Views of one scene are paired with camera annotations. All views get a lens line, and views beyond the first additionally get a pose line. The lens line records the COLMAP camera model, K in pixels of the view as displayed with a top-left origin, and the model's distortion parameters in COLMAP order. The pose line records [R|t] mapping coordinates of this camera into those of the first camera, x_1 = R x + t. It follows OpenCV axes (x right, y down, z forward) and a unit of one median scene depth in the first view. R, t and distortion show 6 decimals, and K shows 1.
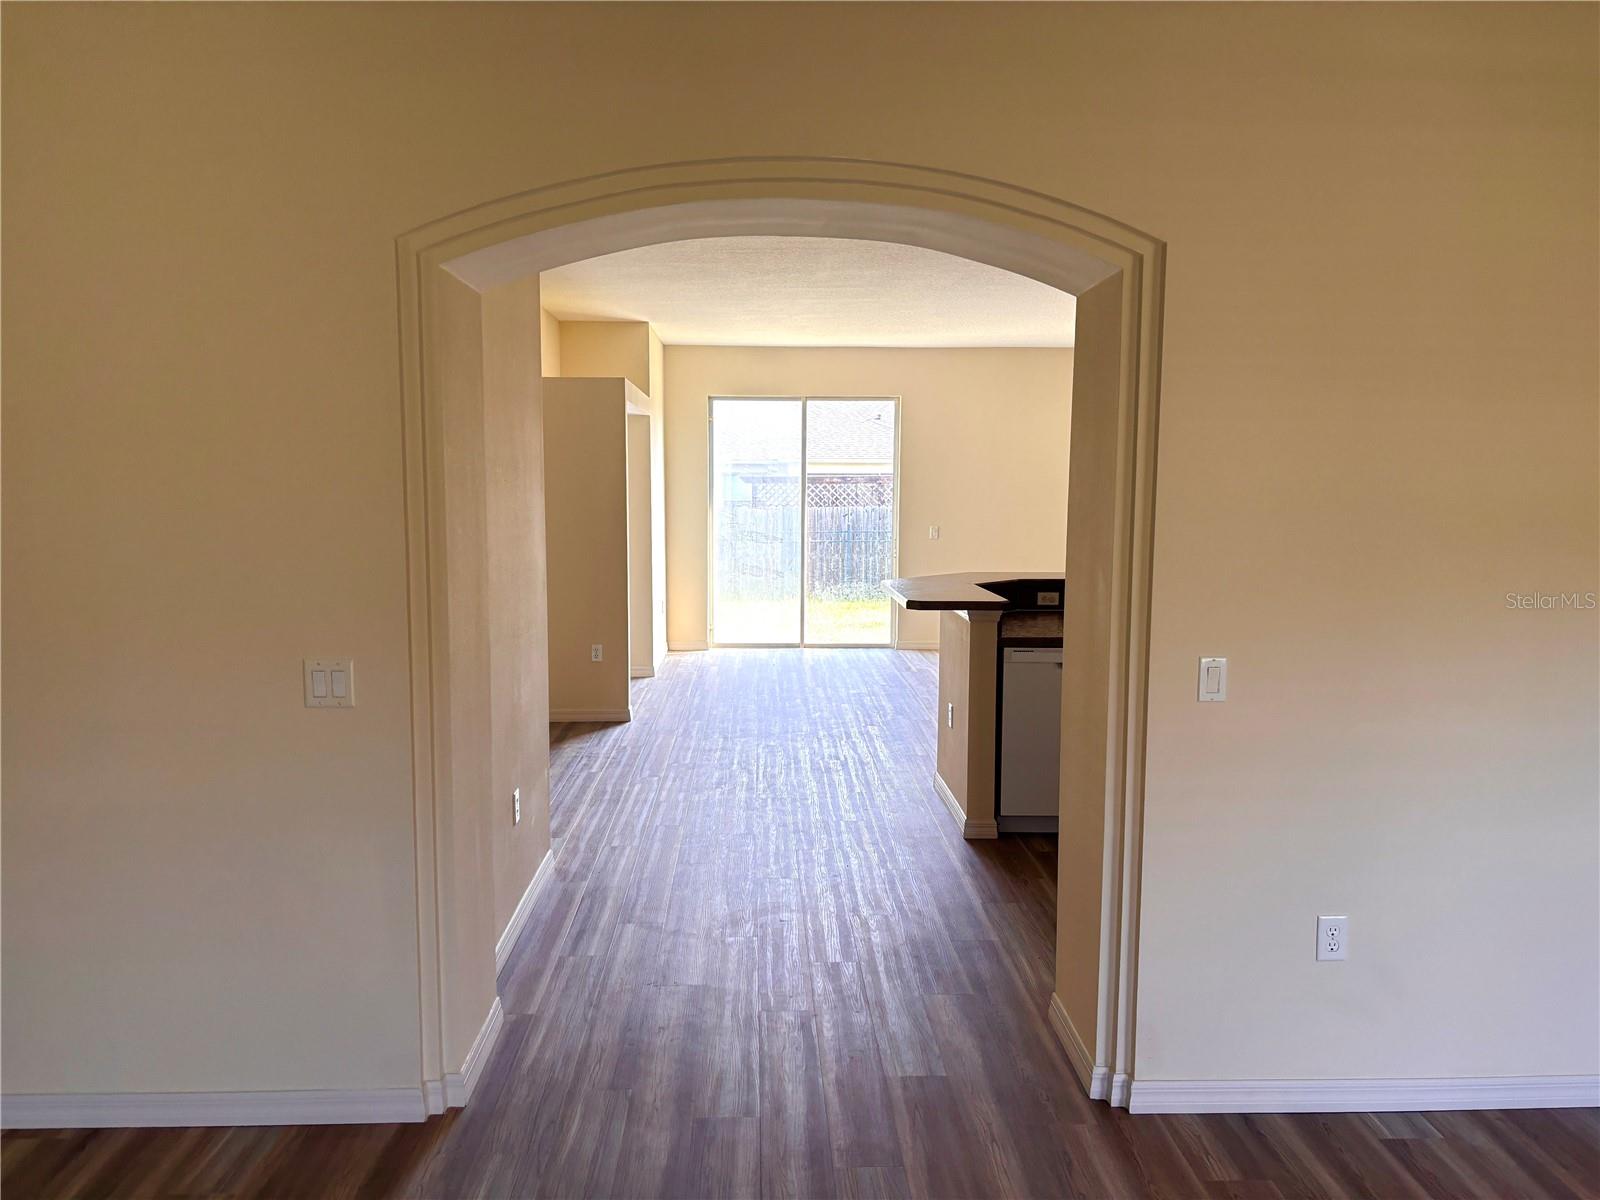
lens RADIAL K [[1202.3, 0, 799.8], [0, 1202.3, 597.0], [0, 0, 1]] dist [-0.003335, -0.007170]
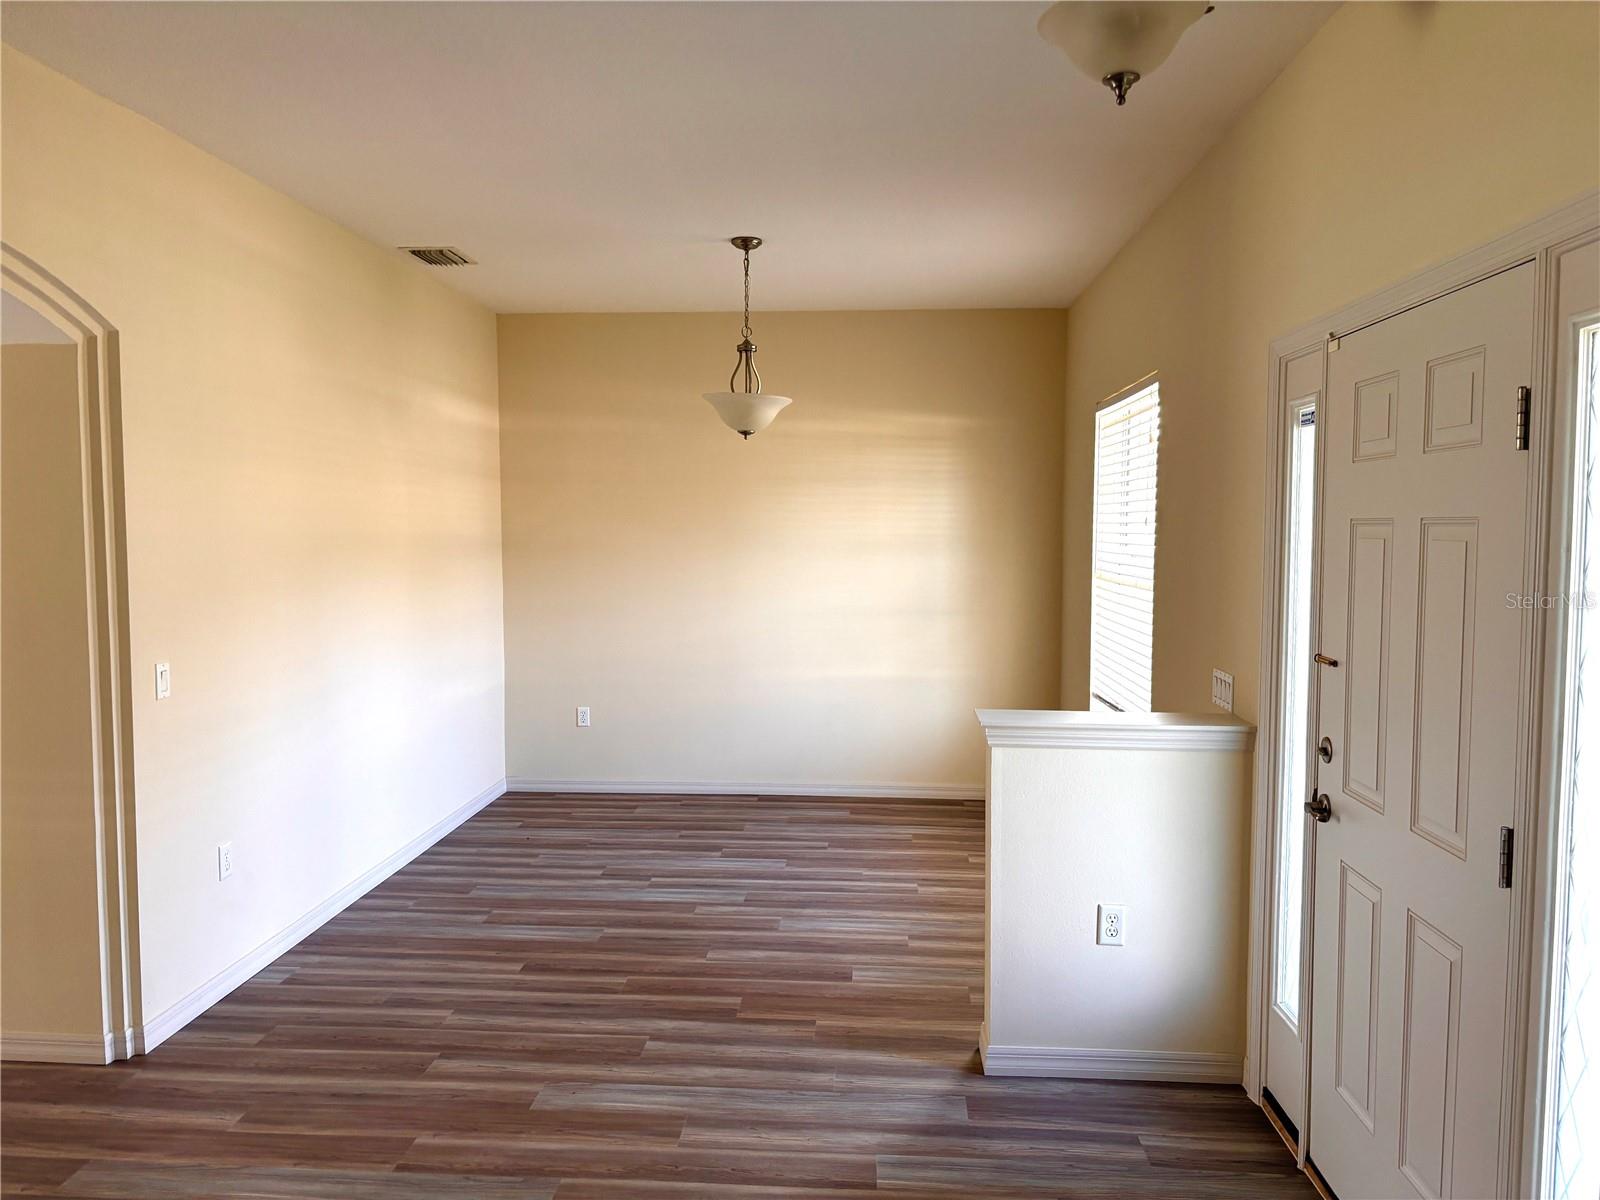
lens RADIAL K [[1202.3, 0, 798.6], [0, 1202.3, 599.8], [0, 0, 1]] dist [-0.003335, -0.007170]
pose [[0.090666, -0.068684, 0.993510, -0.853557], [0.093953, 0.993759, 0.060127, -0.029574], [-0.991440, 0.087892, 0.096553, 0.212875]]
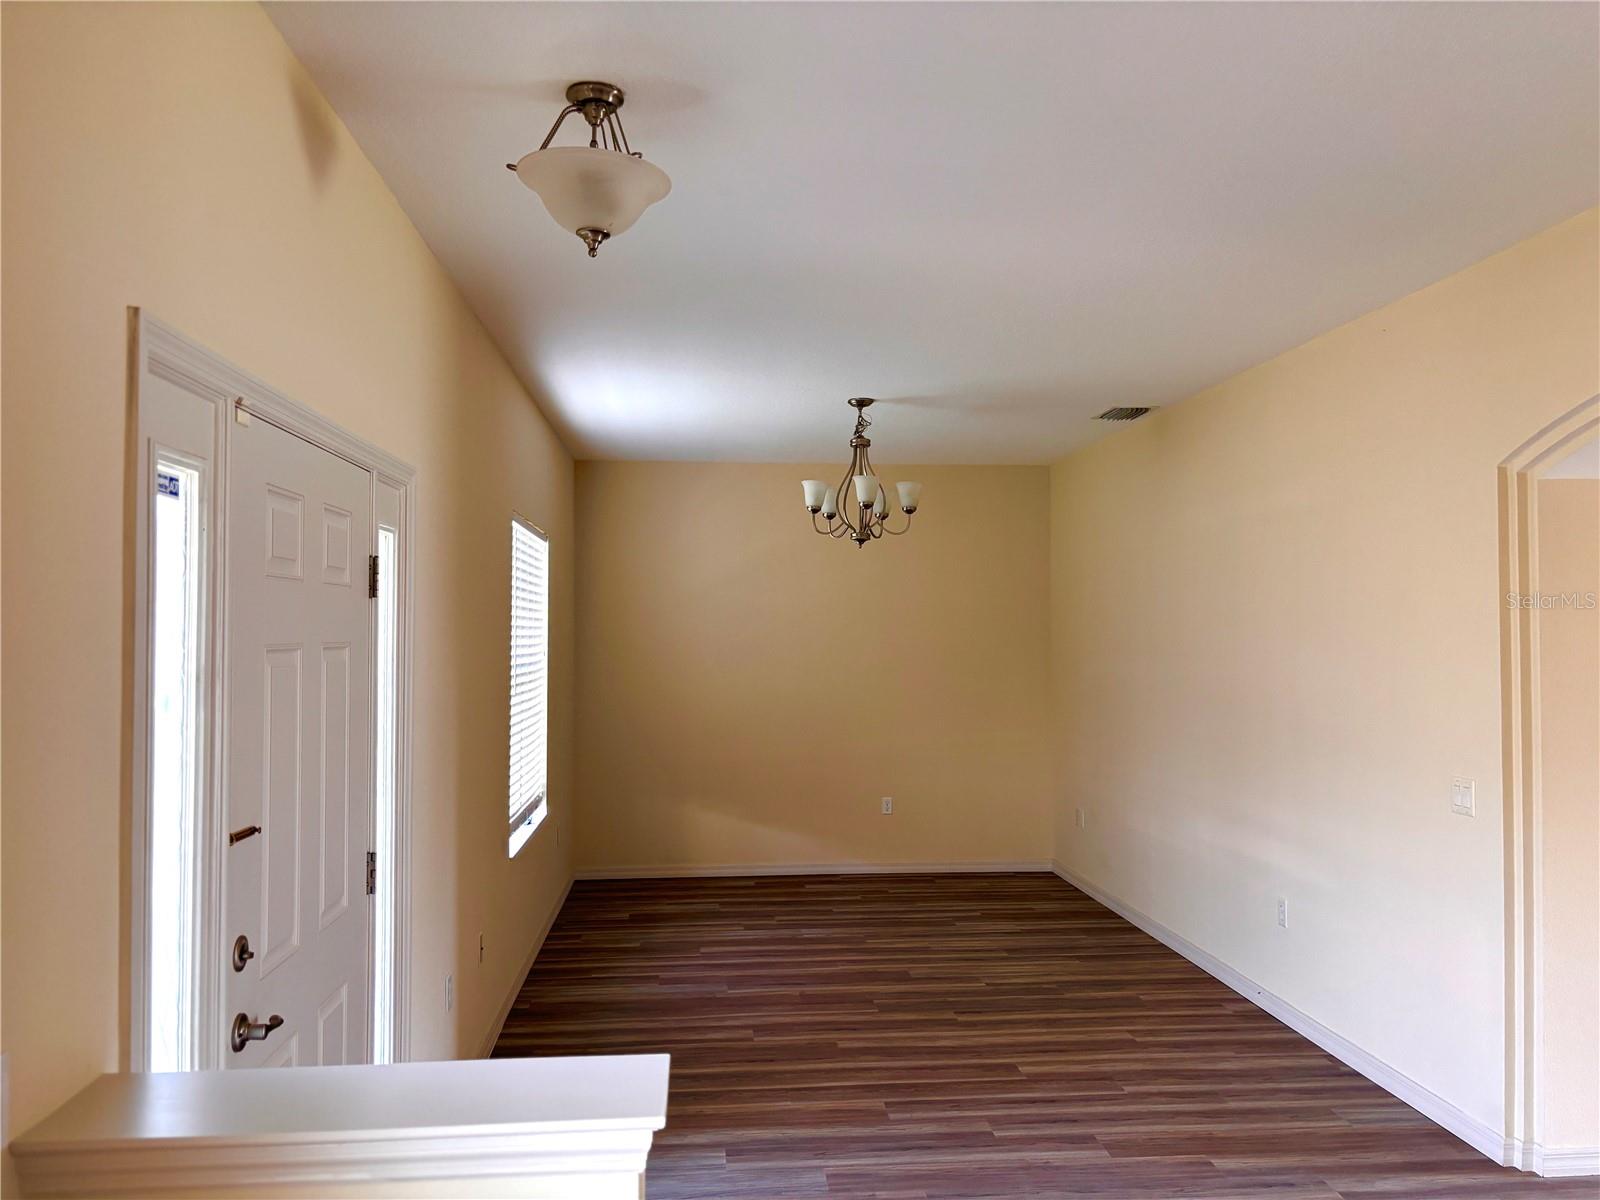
lens RADIAL K [[1202.3, 0, 799.1], [0, 1202.3, 602.5], [0, 0, 1]] dist [-0.003335, -0.007170]
pose [[0.067770, -0.020863, -0.997483, 0.898939], [-0.093761, 0.995223, -0.027186, -0.037458], [0.993285, 0.095368, 0.065490, 0.149336]]
